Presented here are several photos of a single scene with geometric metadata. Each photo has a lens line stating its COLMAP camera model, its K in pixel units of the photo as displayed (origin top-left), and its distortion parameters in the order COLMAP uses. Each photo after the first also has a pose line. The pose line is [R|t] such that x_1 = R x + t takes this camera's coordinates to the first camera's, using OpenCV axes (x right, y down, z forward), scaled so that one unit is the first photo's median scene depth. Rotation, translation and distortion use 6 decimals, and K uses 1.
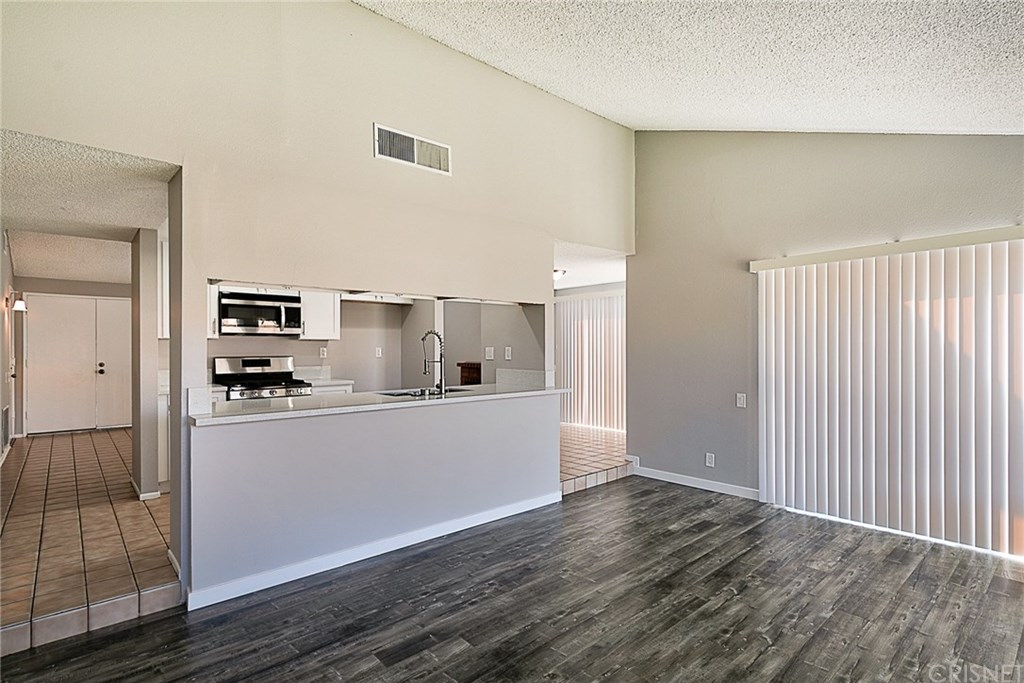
lens RADIAL K [[517.1, 0, 533.5], [0, 517.1, 344.4], [0, 0, 1]] dist [0.004658, -0.000115]
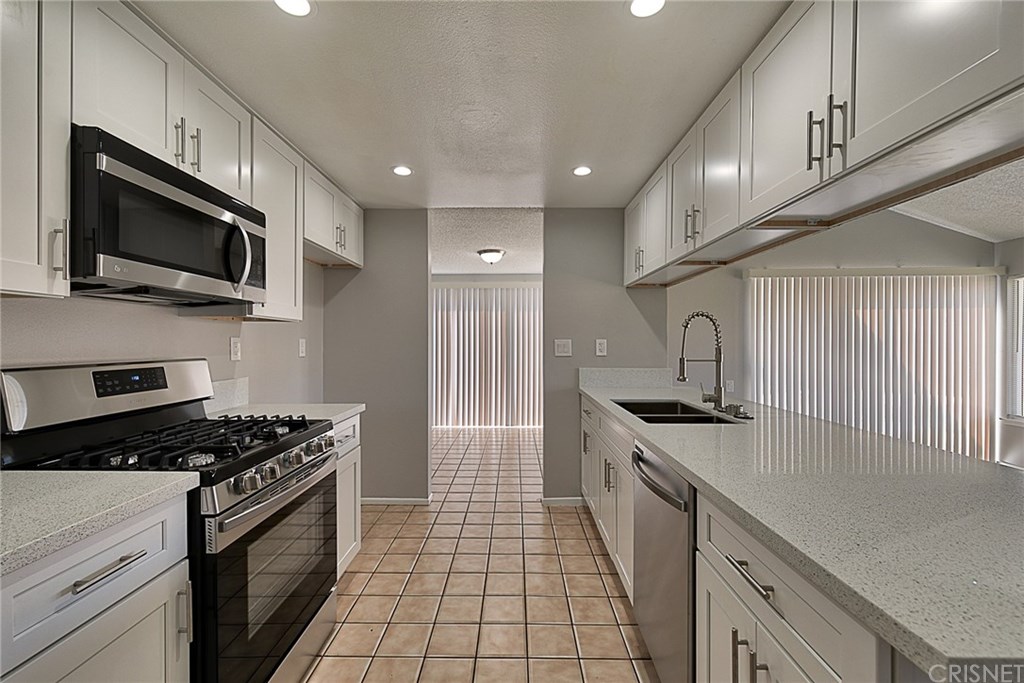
lens RADIAL K [[420.6, 0, 519.5], [0, 420.6, 336.4], [0, 0, 1]] dist [-0.000777, -0.000088]
pose [[0.683553, 0.013080, 0.729784, -0.738924], [-0.006675, 0.999910, -0.011670, 0.011140], [-0.729871, 0.003106, 0.683578, 0.826050]]
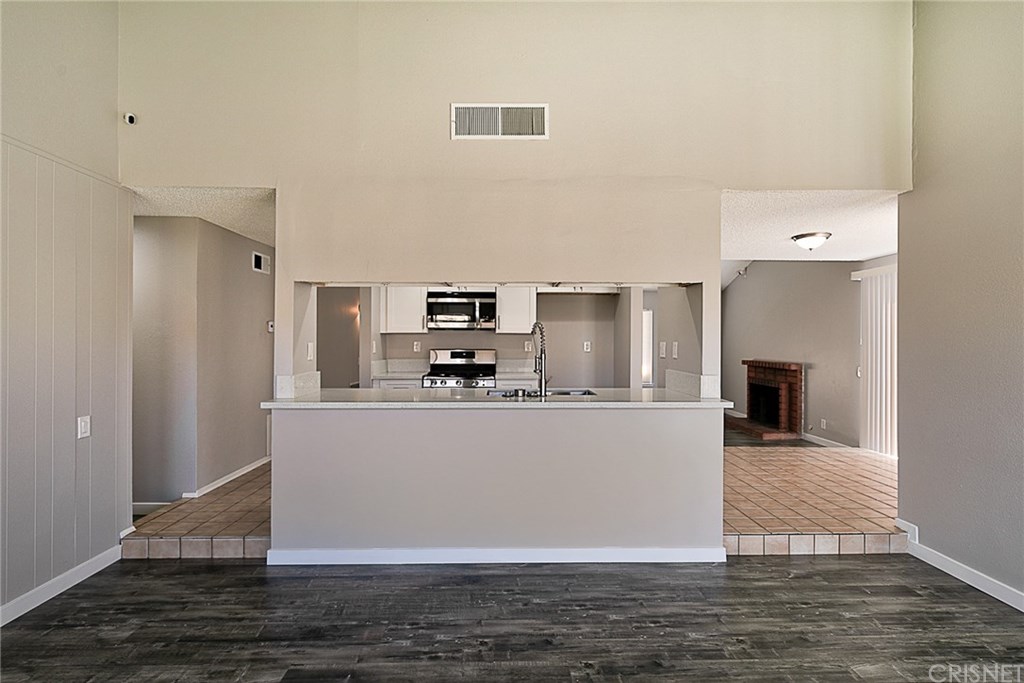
lens RADIAL K [[517.1, 0, 513.0], [0, 517.1, 337.1], [0, 0, 1]] dist [0.004658, -0.000115]
pose [[0.743190, -0.000252, -0.669080, 0.362552], [-0.000600, 0.999999, -0.001043, -0.001363], [0.669080, 0.001177, 0.743190, 0.335806]]
